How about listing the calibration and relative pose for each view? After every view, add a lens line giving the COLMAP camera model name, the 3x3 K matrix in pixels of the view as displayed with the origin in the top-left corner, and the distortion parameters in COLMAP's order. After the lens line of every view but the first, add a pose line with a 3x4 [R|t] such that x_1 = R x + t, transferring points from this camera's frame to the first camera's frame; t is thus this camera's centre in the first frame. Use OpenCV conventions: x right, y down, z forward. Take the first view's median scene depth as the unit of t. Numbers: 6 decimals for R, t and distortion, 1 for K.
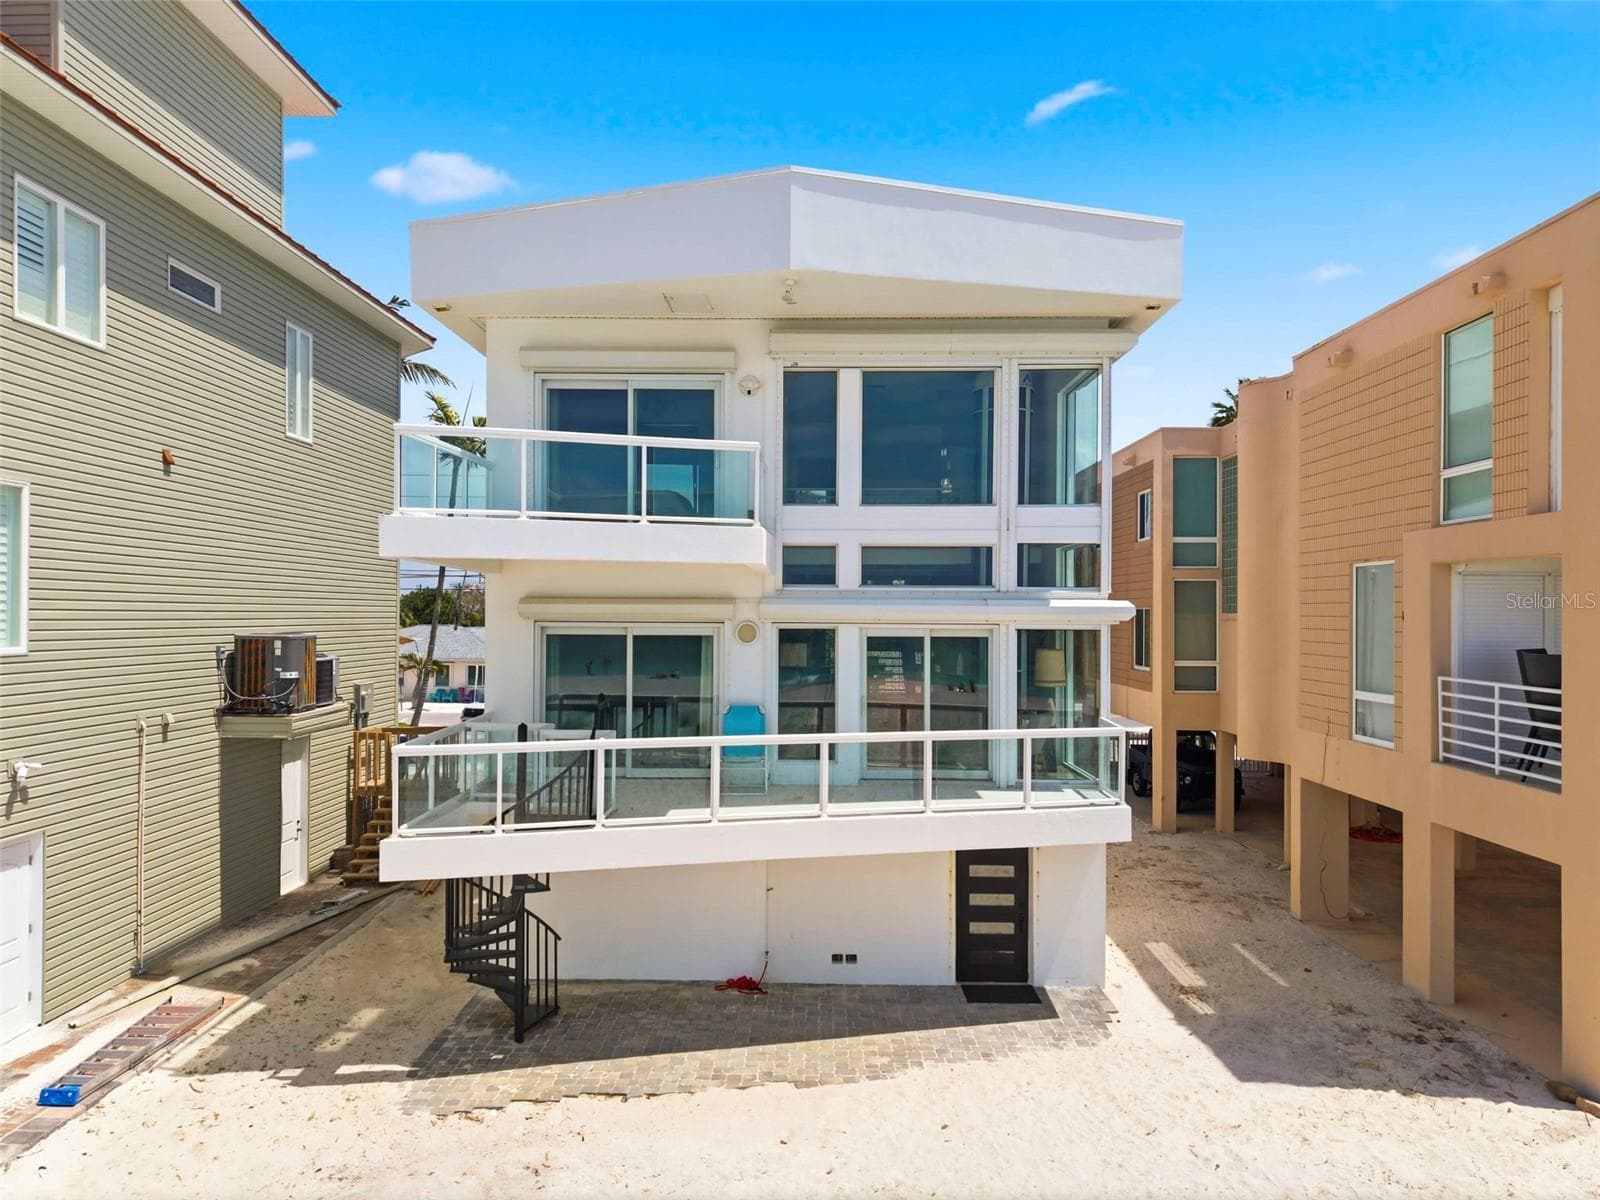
lens RADIAL K [[1066.1, 0, 800.0], [0, 1066.1, 600.0], [0, 0, 1]] dist [0.014971, -0.007251]
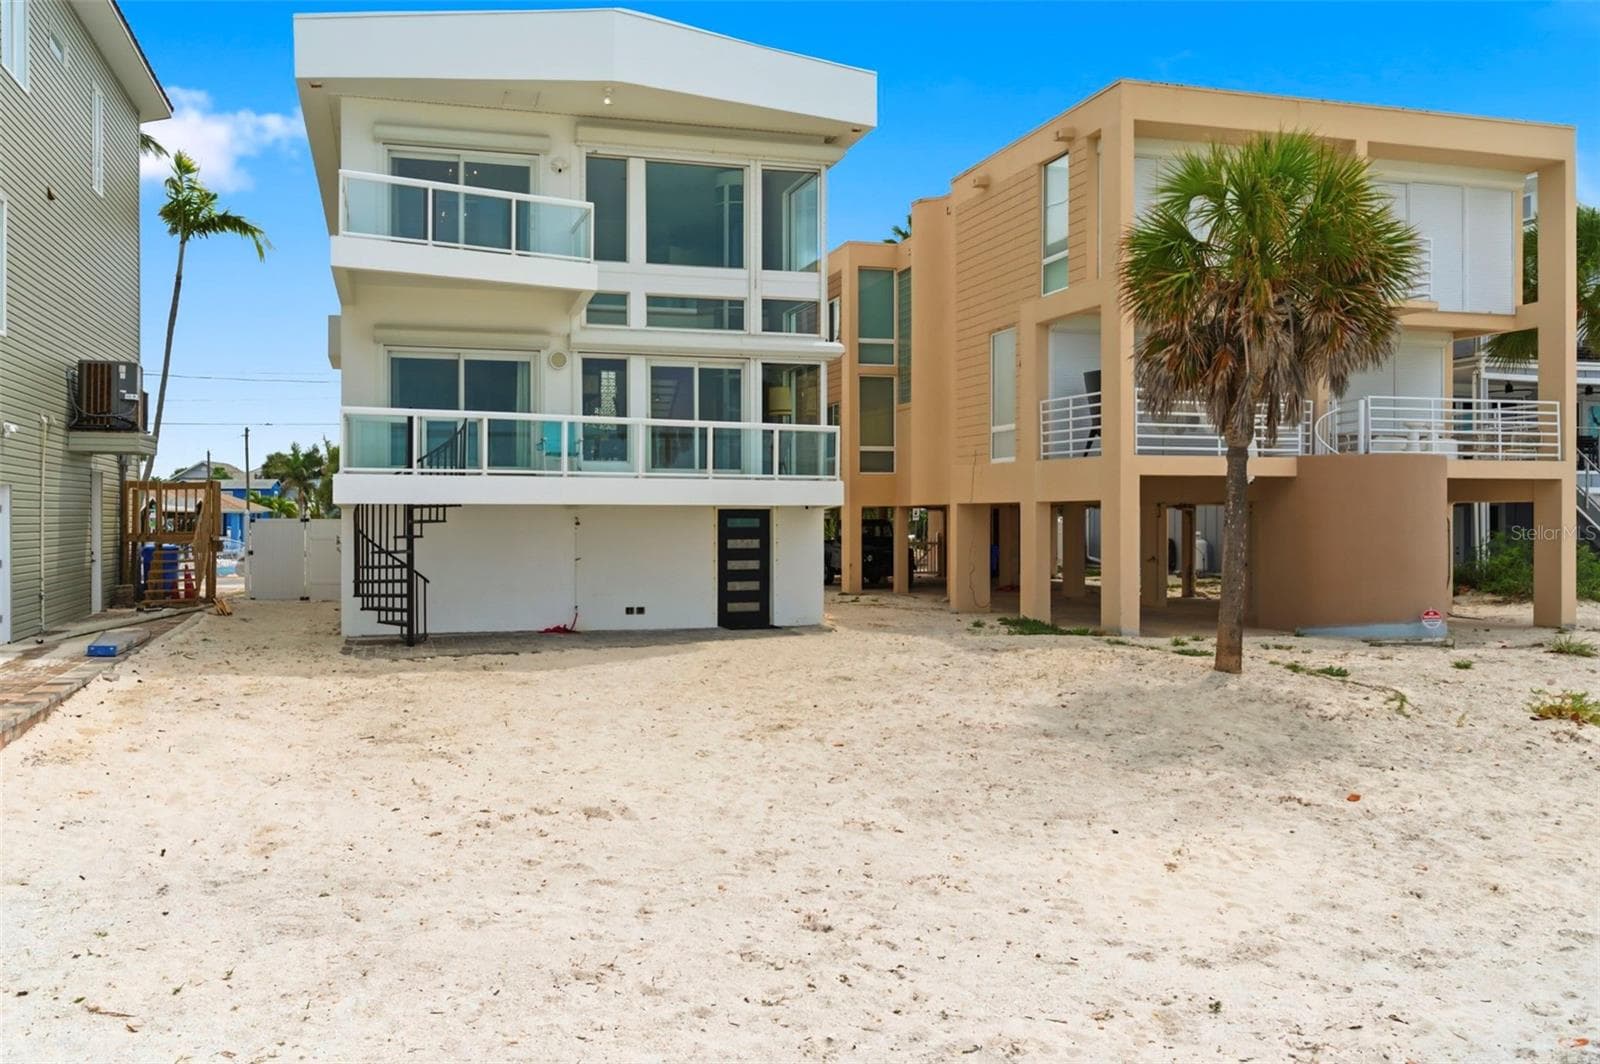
lens RADIAL K [[1347.9, 0, 820.6], [0, 1347.9, 505.1], [0, 0, 1]] dist [-0.032155, 0.003230]
pose [[0.947444, -0.004486, 0.319891, -0.272466], [0.001644, 0.999957, 0.009156, 0.194464], [-0.319918, -0.008149, 0.947410, -0.637438]]
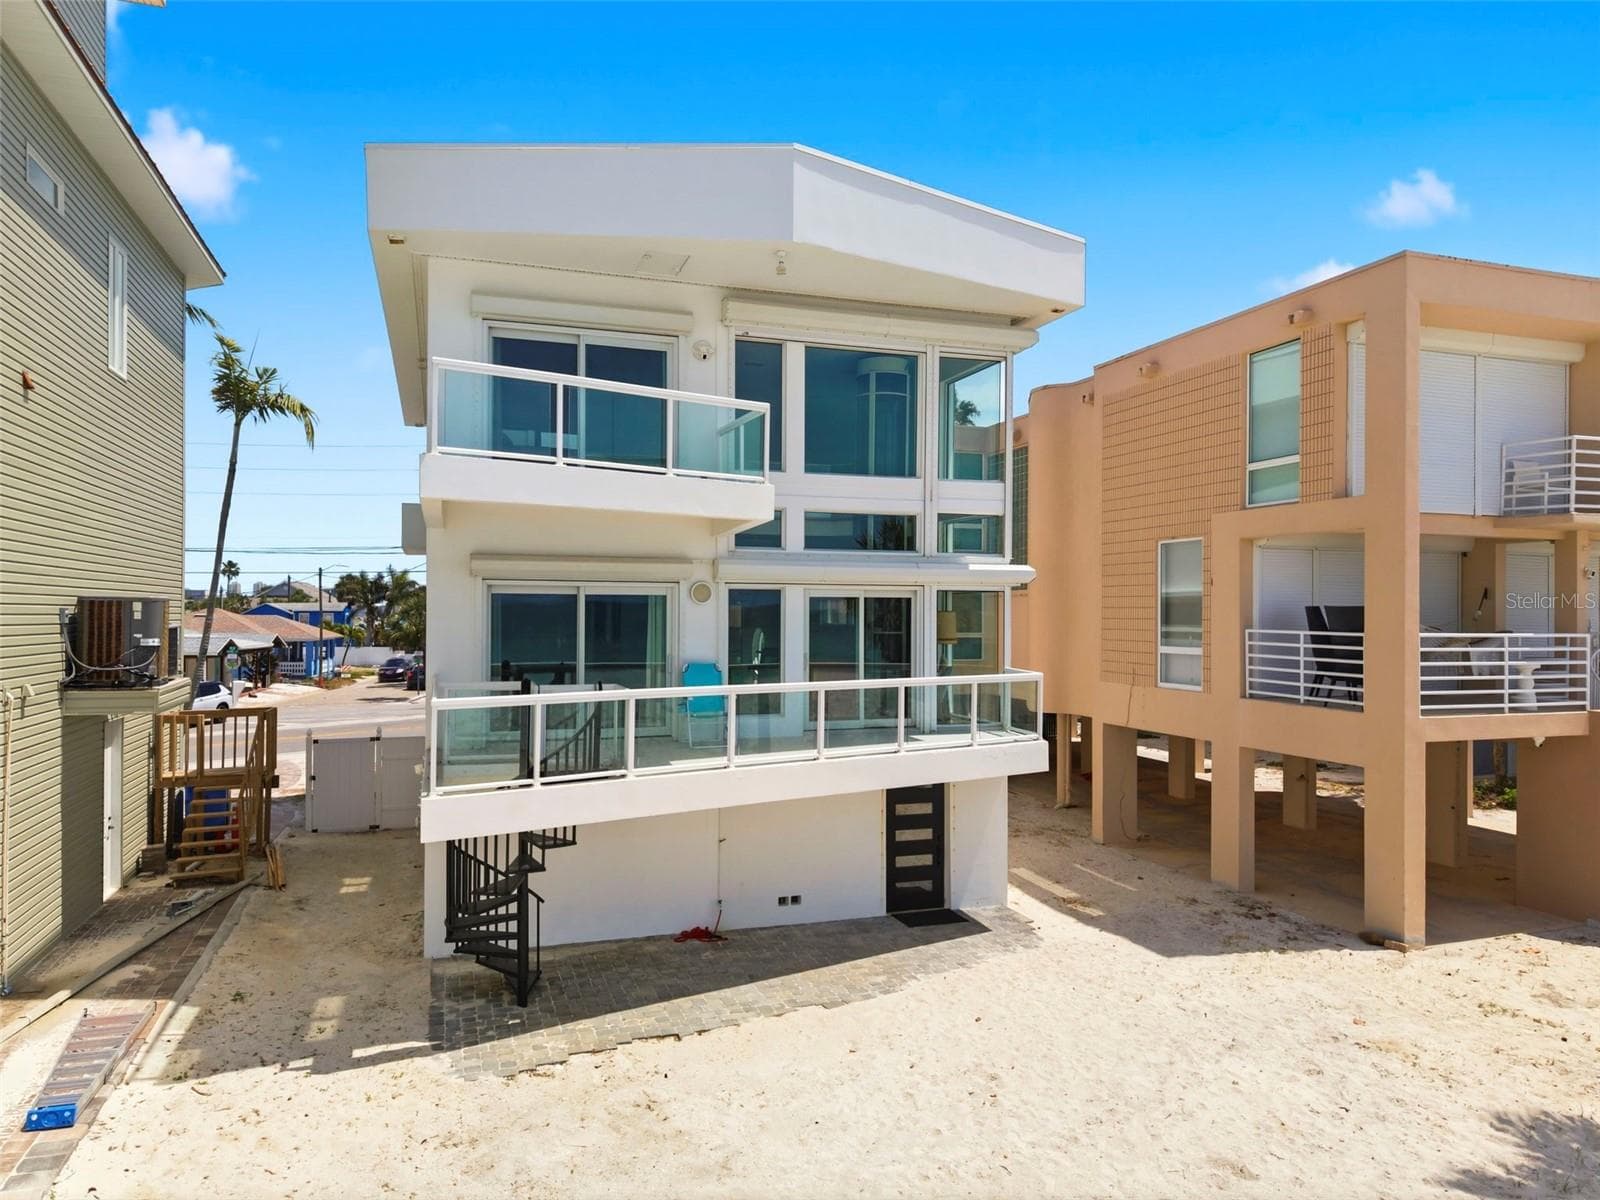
lens RADIAL K [[1066.1, 0, 800.0], [0, 1066.1, 600.0], [0, 0, 1]] dist [0.014971, -0.007251]
pose [[0.942617, 0.002481, 0.333866, -0.305294], [-0.003926, 0.999986, 0.003653, 0.034617], [-0.333852, -0.004754, 0.942613, 0.002773]]
